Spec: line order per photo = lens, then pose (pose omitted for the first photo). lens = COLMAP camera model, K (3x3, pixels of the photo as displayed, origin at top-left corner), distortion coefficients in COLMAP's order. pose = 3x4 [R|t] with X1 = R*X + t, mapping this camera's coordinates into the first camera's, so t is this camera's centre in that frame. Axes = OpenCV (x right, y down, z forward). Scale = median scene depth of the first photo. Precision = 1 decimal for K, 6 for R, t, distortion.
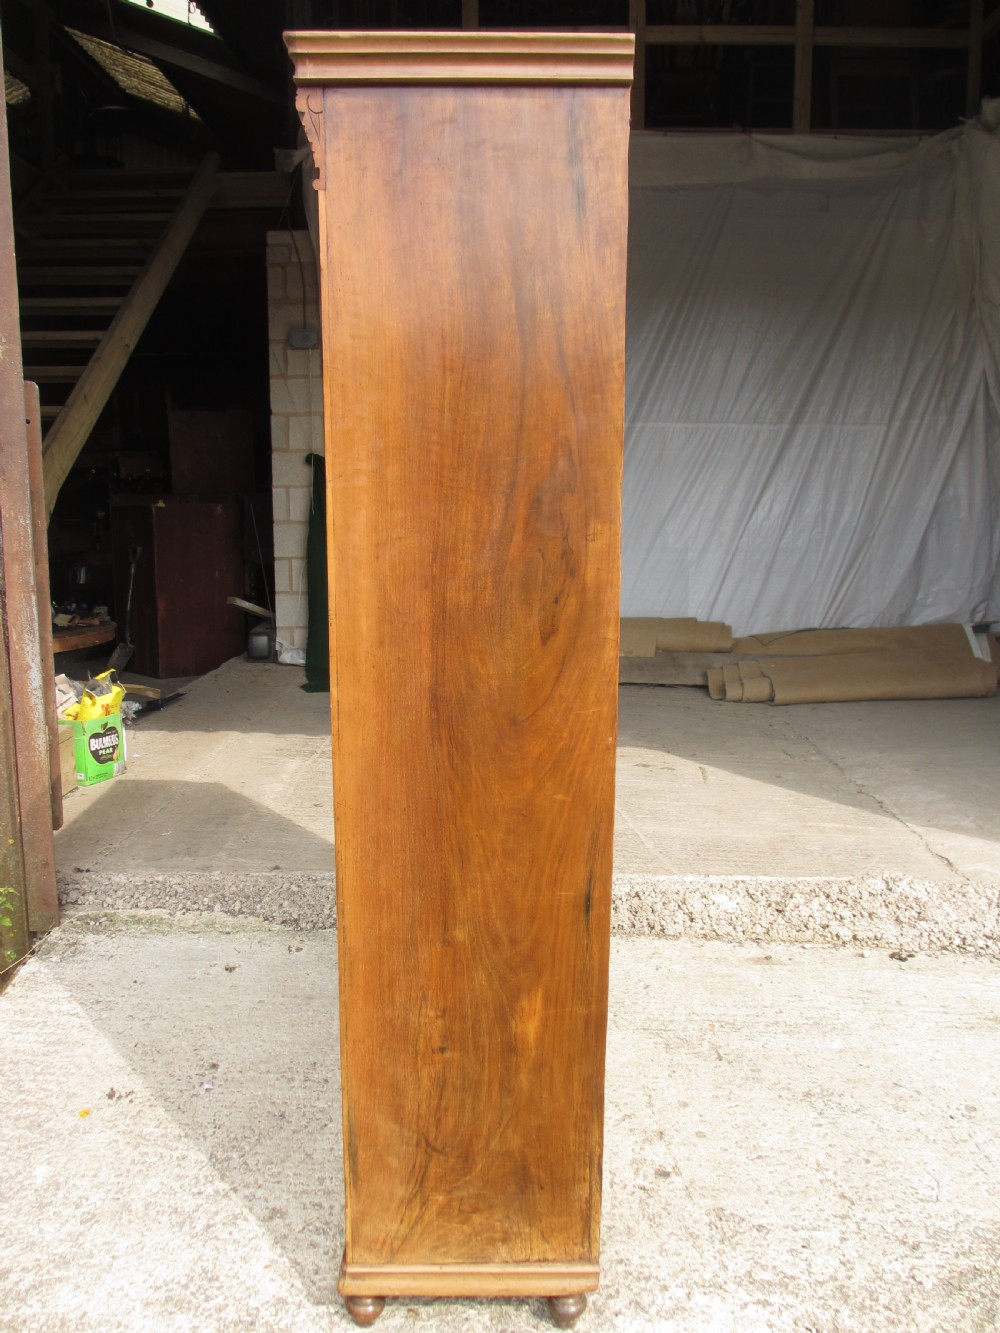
lens RADIAL K [[1129.0, 0, 485.9], [0, 1129.0, 660.5], [0, 0, 1]] dist [-0.052736, 0.024383]
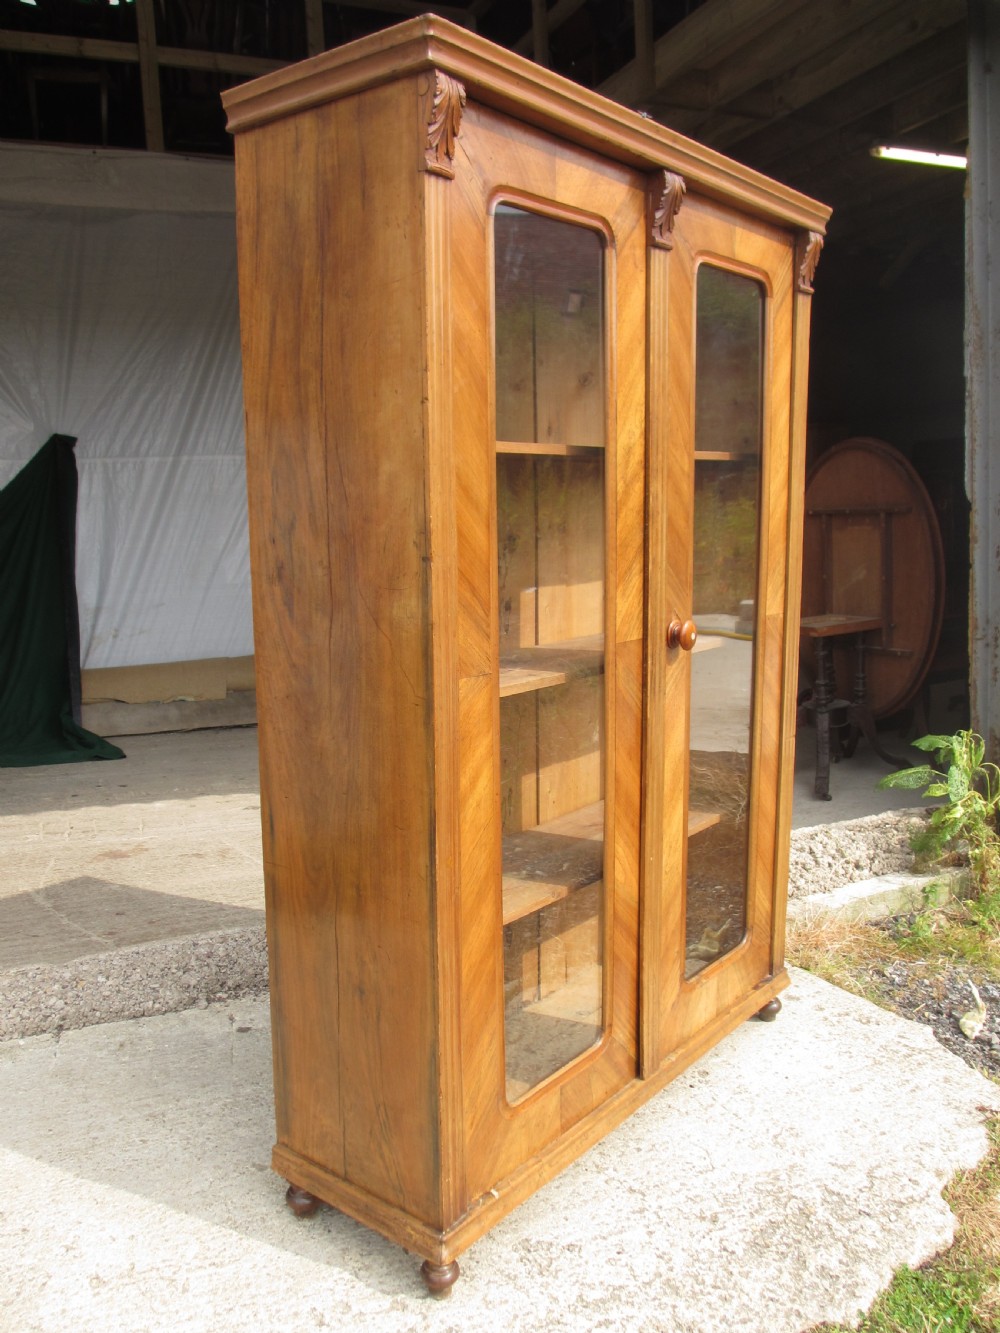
lens RADIAL K [[1129.0, 0, 497.5], [0, 1129.0, 661.6], [0, 0, 1]] dist [-0.052736, 0.024383]
pose [[0.902885, -0.092528, 0.419807, -0.158038], [0.108729, 0.993962, -0.014770, 0.020276], [-0.415905, 0.058981, 0.907493, 0.130425]]
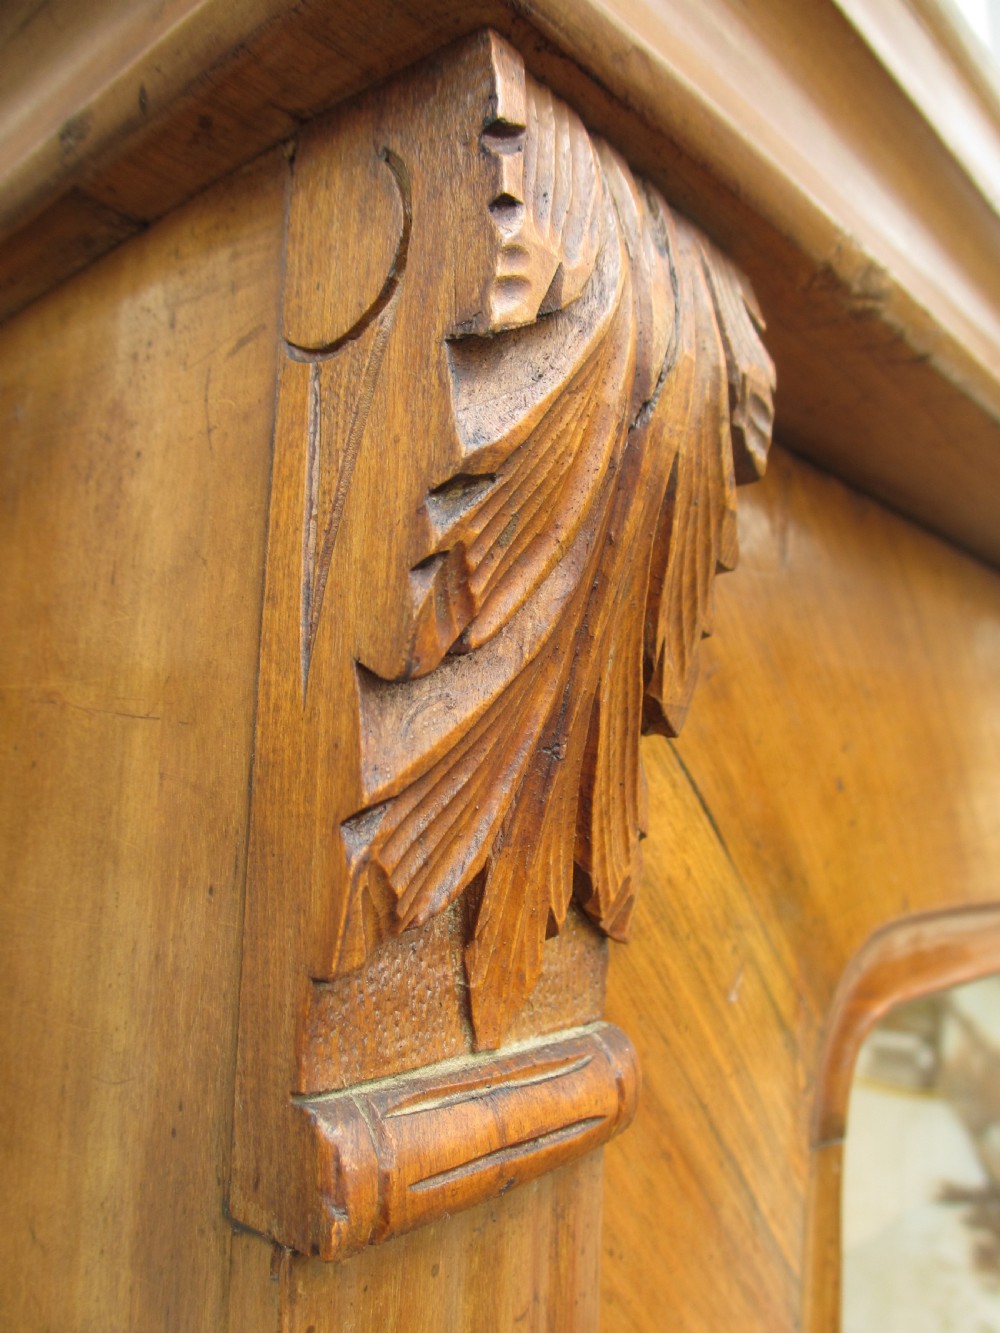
lens RADIAL K [[1129.0, 0, 510.4], [0, 1129.0, 665.5], [0, 0, 1]] dist [-0.052736, 0.024383]
pose [[0.921971, 0.055241, 0.383300, 0.117370], [0.065692, 0.953120, -0.295375, -0.319027], [-0.381648, 0.297506, 0.875120, 0.721960]]
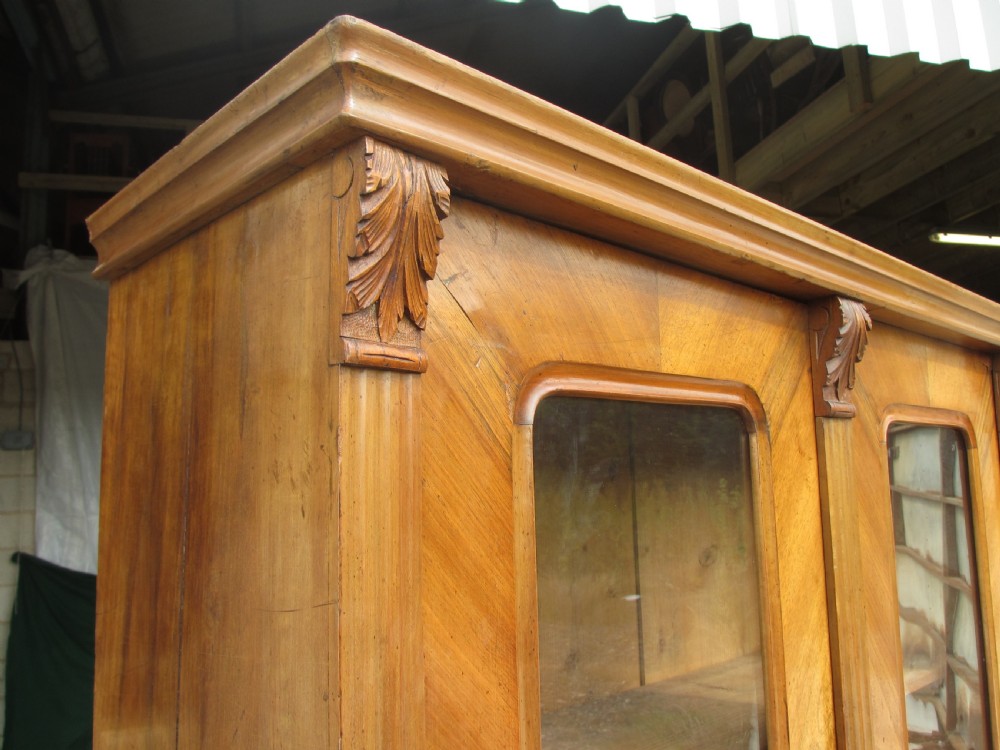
lens RADIAL K [[847.0, 0, 495.8], [0, 847.0, 362.9], [0, 0, 1]] dist [-0.052736, 0.024383]
pose [[0.954465, 0.006766, 0.298245, 0.102505], [0.093515, 0.942567, -0.320658, -0.232748], [-0.283286, 0.333947, 0.899015, 0.568642]]
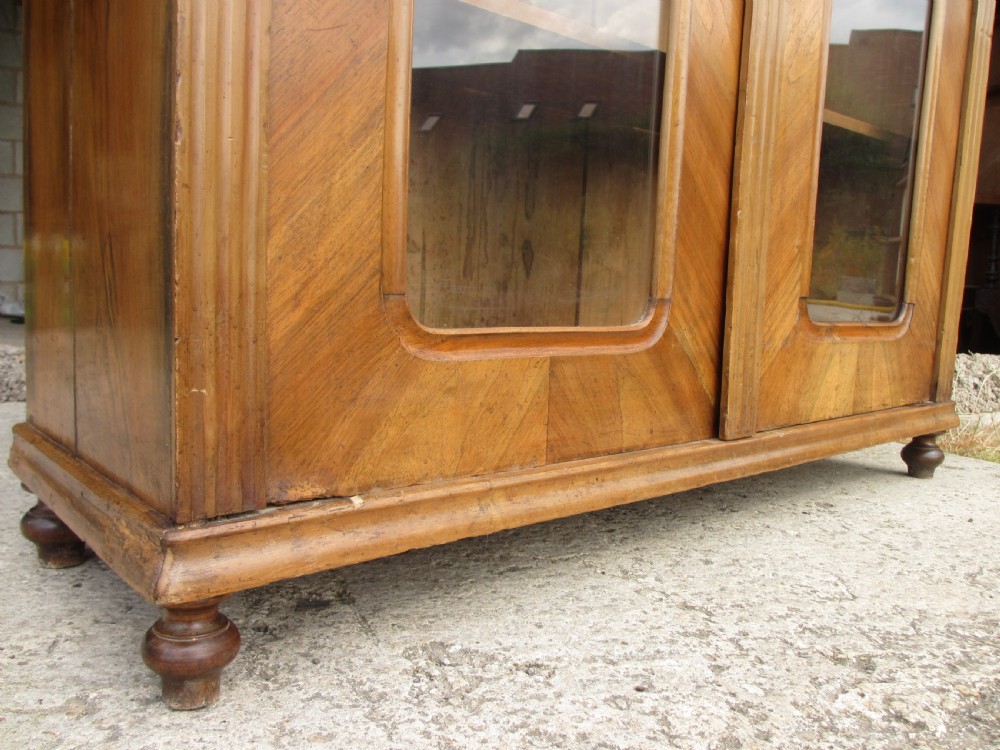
lens RADIAL K [[847.0, 0, 498.4], [0, 847.0, 360.4], [0, 0, 1]] dist [-0.052736, 0.024383]
pose [[0.962490, -0.003863, 0.271290, 0.143734], [0.026602, 0.996425, -0.080189, 0.407302], [-0.270010, 0.084397, 0.959151, 0.668600]]
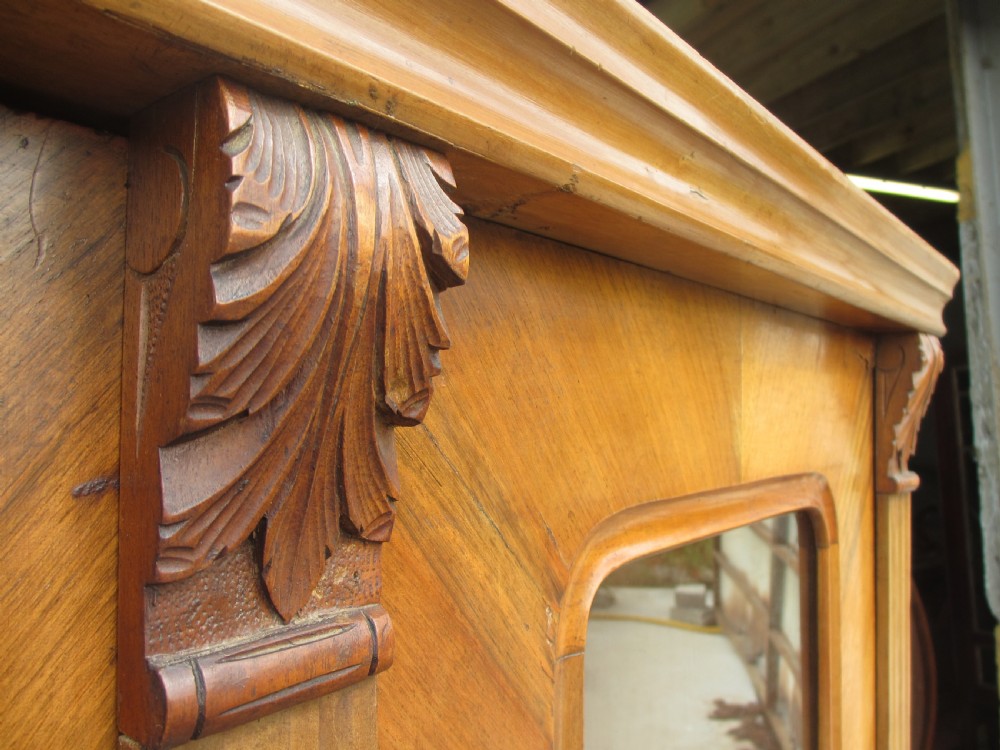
lens RADIAL K [[847.0, 0, 499.8], [0, 847.0, 377.2], [0, 0, 1]] dist [-0.052736, 0.024383]
pose [[0.892129, -0.003498, 0.451768, 0.383043], [0.108031, 0.972612, -0.205802, -0.341697], [-0.438675, 0.232407, 0.868073, 0.821937]]
